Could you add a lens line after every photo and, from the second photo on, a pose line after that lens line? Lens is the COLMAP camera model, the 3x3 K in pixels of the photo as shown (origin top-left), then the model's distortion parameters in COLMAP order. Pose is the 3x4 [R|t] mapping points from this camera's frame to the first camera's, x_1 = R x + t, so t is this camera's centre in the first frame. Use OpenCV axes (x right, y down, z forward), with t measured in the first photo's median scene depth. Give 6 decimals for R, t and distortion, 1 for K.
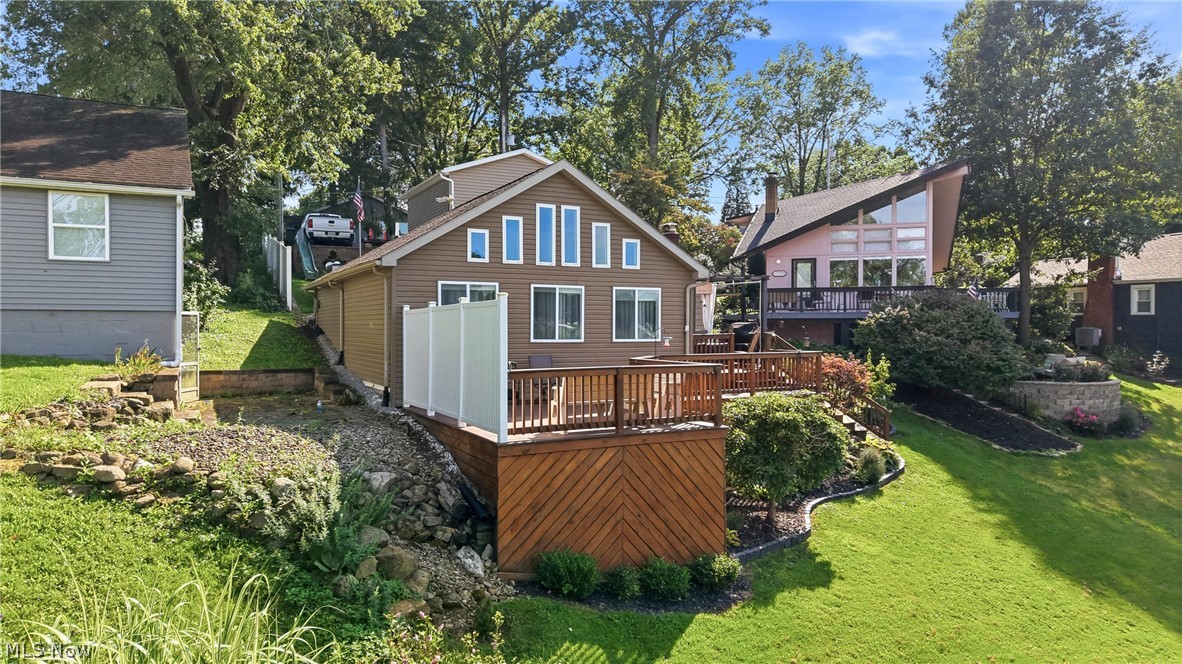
lens RADIAL K [[784.0, 0, 591.0], [0, 784.0, 332.0], [0, 0, 1]] dist [-0.002451, -0.002144]
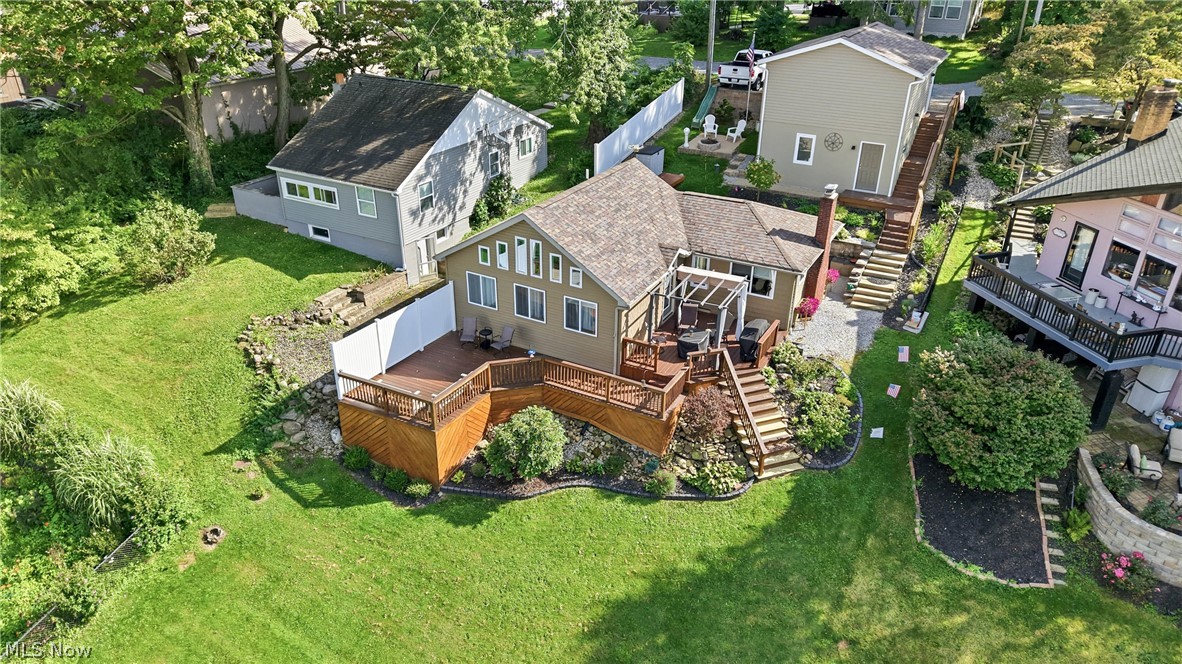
lens RADIAL K [[786.9, 0, 591.0], [0, 786.9, 332.0], [0, 0, 1]] dist [0.027172, 0.000067]
pose [[0.568546, 0.378378, -0.730469, 1.210121], [-0.019415, 0.893869, 0.447908, -0.685614], [0.822422, -0.240474, 0.515552, 0.269865]]
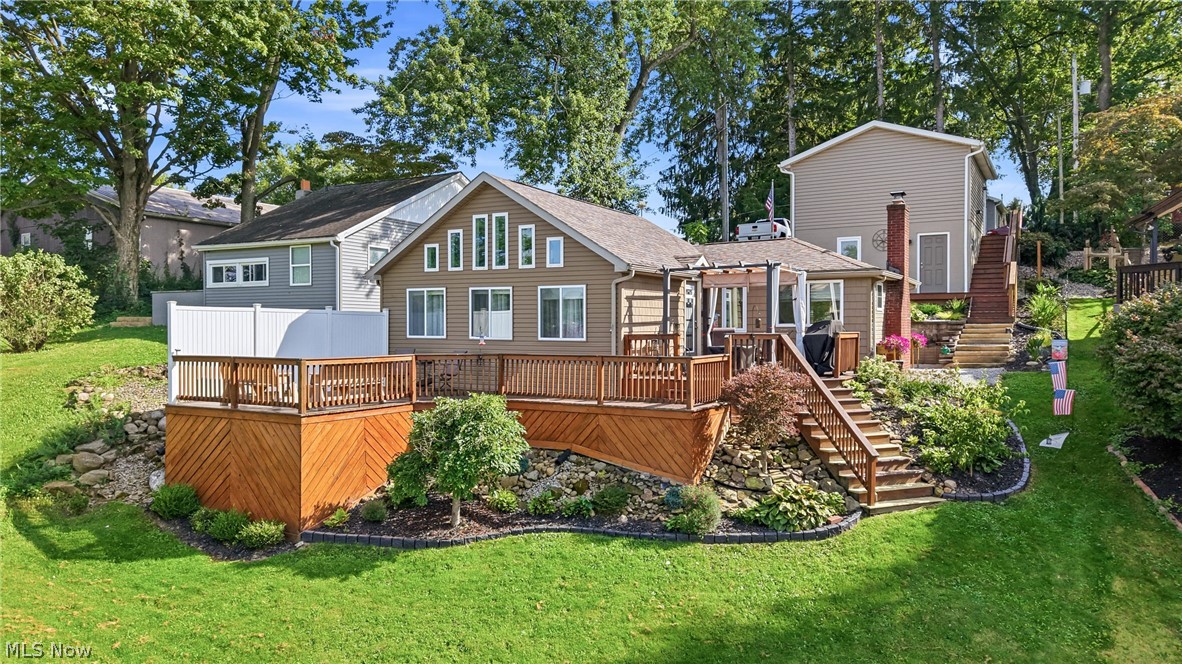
lens RADIAL K [[794.2, 0, 591.0], [0, 794.2, 332.0], [0, 0, 1]] dist [0.002869, 0.002005]
pose [[0.545458, 0.009182, -0.838088, 0.959492], [-0.006951, 0.999955, 0.006431, -0.005918], [0.838109, 0.002317, 0.545498, 0.516373]]
